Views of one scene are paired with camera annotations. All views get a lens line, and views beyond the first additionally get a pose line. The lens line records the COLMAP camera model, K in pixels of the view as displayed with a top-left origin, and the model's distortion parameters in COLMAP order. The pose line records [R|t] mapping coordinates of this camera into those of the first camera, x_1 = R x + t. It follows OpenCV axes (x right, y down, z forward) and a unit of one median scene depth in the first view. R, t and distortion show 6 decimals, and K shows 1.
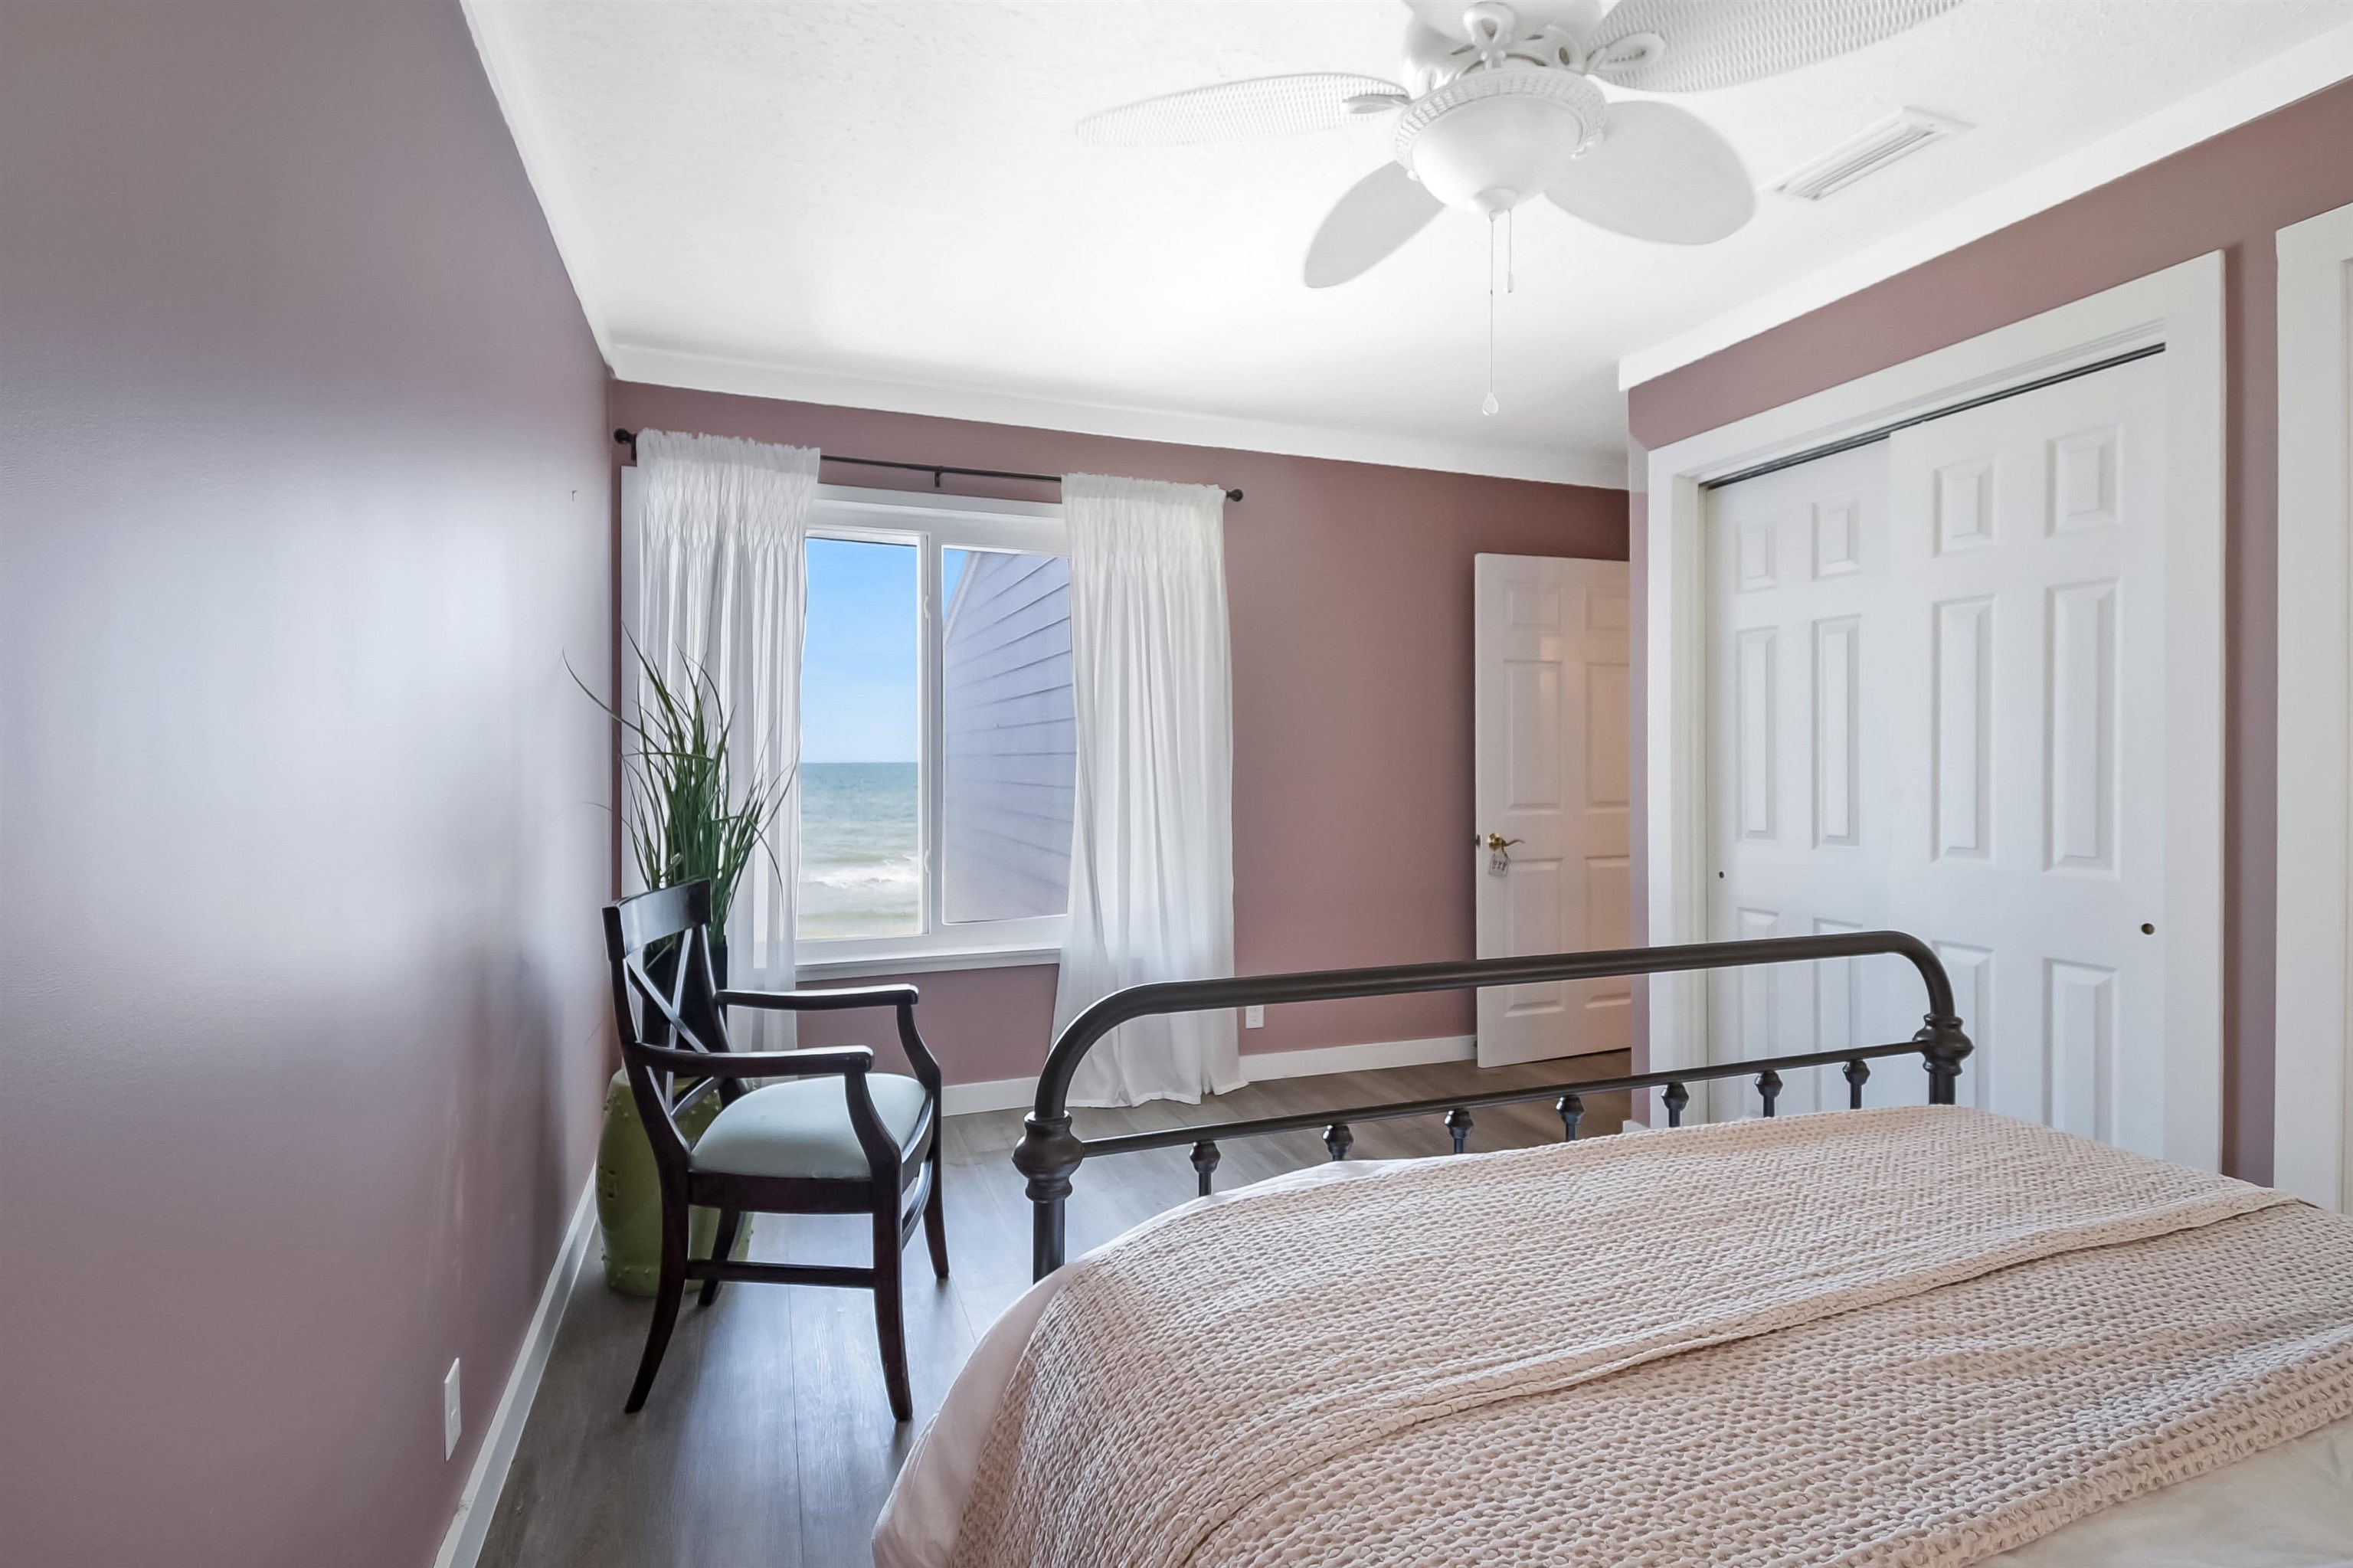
lens RADIAL K [[1106.3, 0, 1177.4], [0, 1106.3, 773.2], [0, 0, 1]] dist [-0.000015, -0.001610]
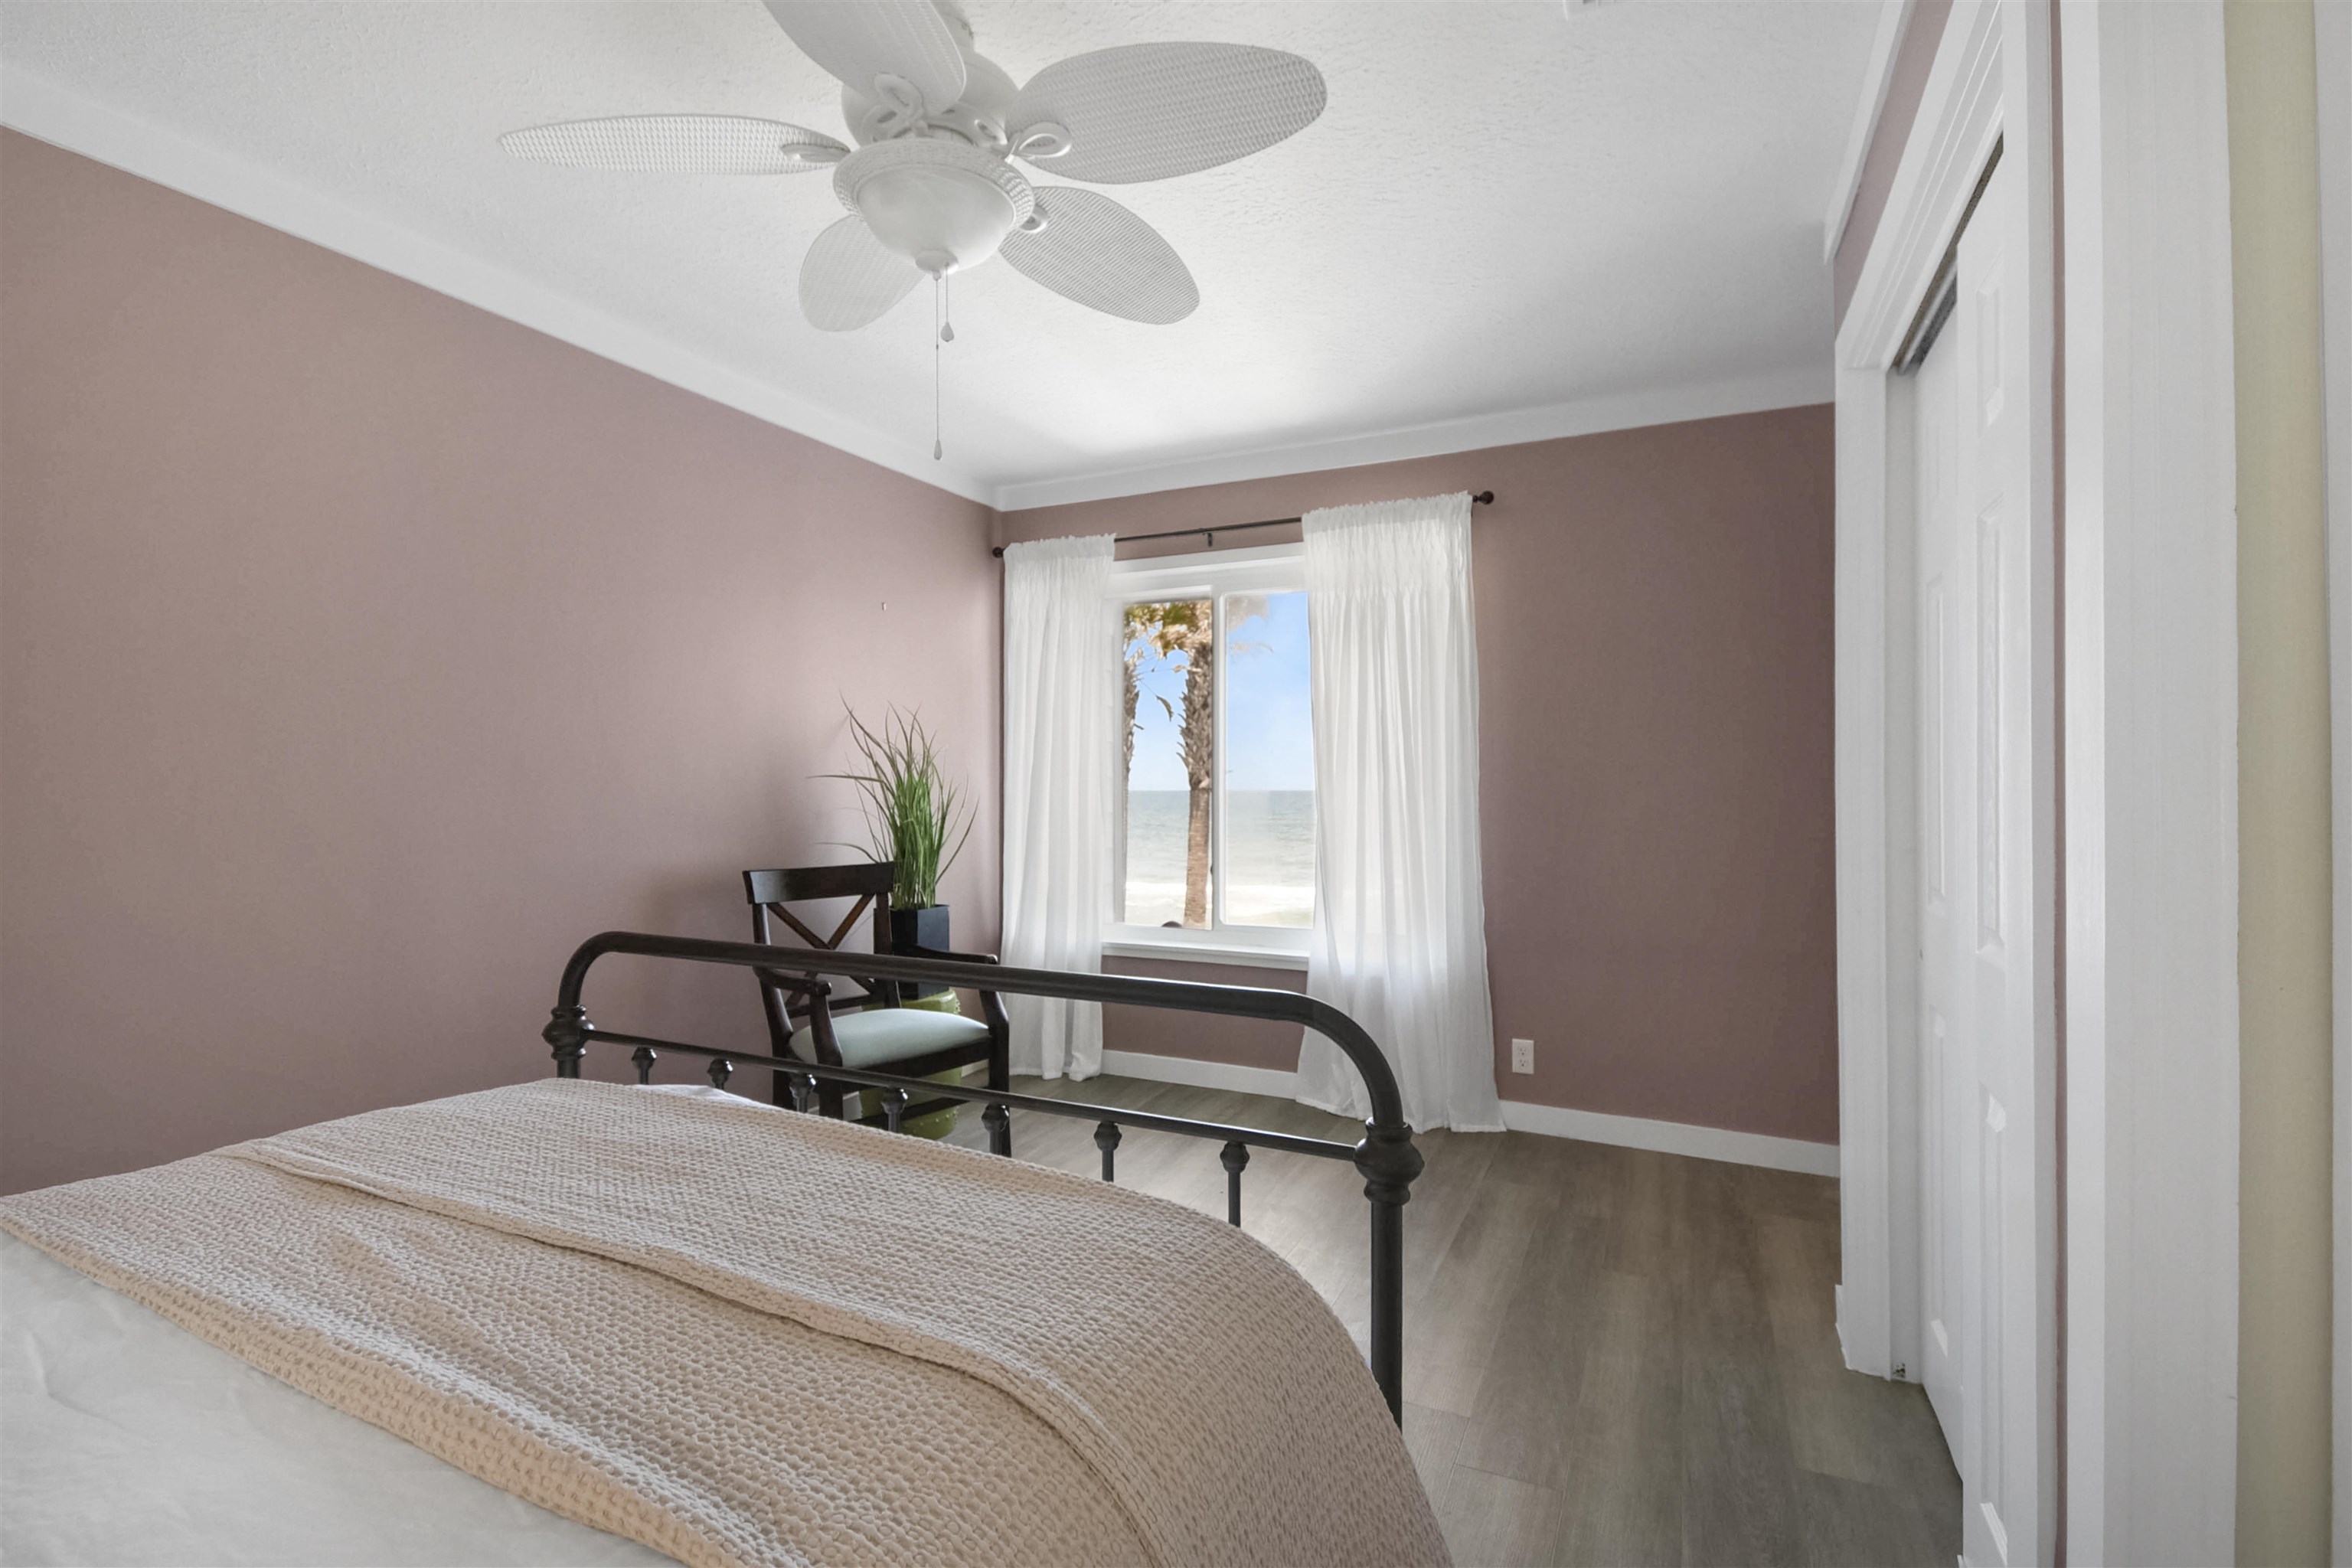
lens RADIAL K [[1046.9, 0, 1166.9], [0, 1046.9, 795.8], [0, 0, 1]] dist [0.003689, -0.007349]
pose [[0.690486, 0.006898, -0.723313, 0.611201], [-0.006871, 0.999972, 0.002977, 0.000757], [0.723313, 0.002914, 0.690514, 0.232984]]
